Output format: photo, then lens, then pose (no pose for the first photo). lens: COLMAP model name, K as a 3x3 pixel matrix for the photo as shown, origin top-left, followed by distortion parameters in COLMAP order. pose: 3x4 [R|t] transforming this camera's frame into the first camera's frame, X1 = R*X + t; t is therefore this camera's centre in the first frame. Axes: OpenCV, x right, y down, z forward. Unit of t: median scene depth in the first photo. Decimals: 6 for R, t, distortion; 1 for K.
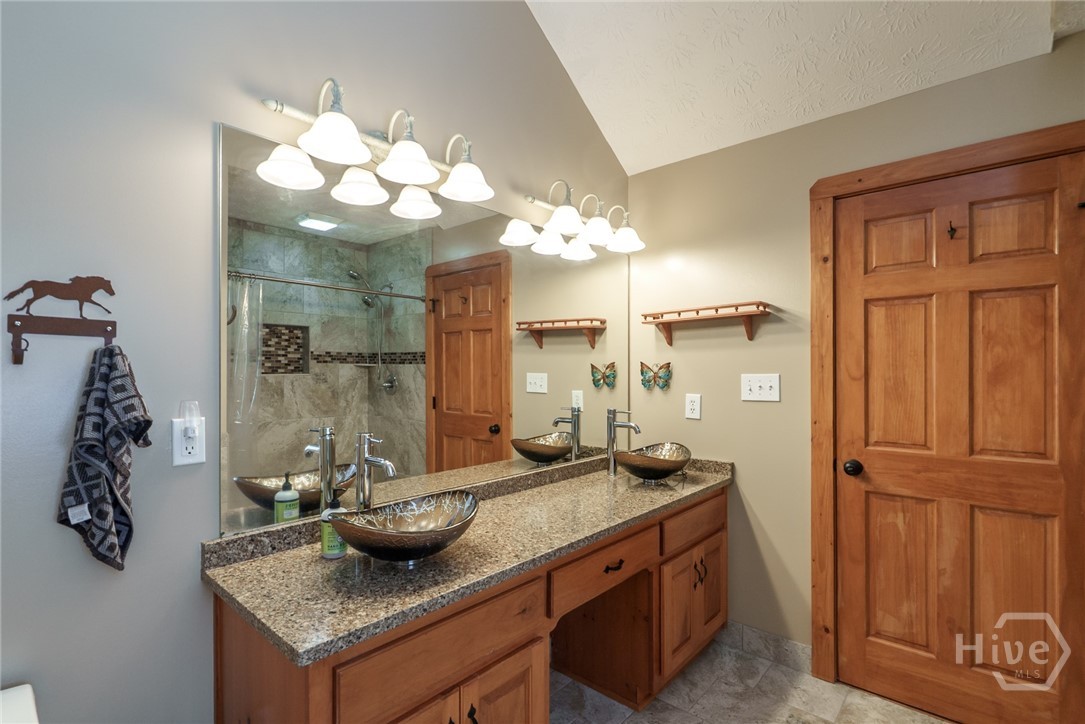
lens RADIAL K [[508.9, 0, 542.5], [0, 508.9, 362.0], [0, 0, 1]] dist [0.001073, 0.000306]
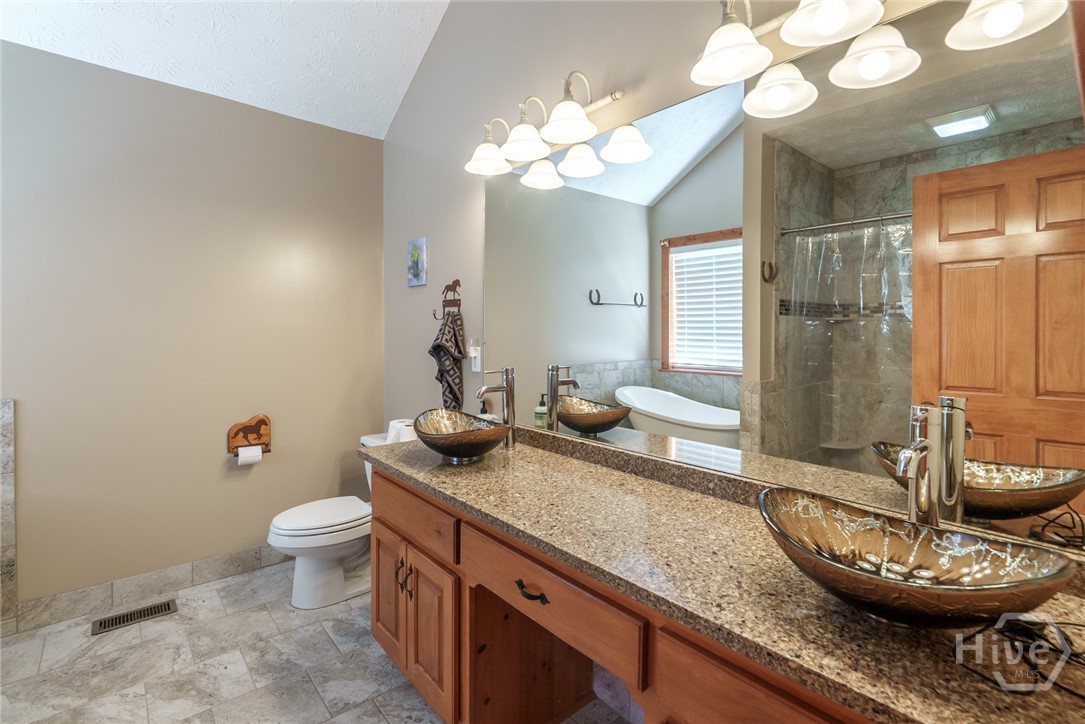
lens RADIAL K [[501.9, 0, 538.6], [0, 501.9, 349.7], [0, 0, 1]] dist [-0.000339, 0.001001]
pose [[-0.144654, 0.025895, -0.989143, 0.870123], [0.010375, 0.999642, 0.024652, 0.060204], [0.989428, -0.006697, -0.144871, 1.199653]]
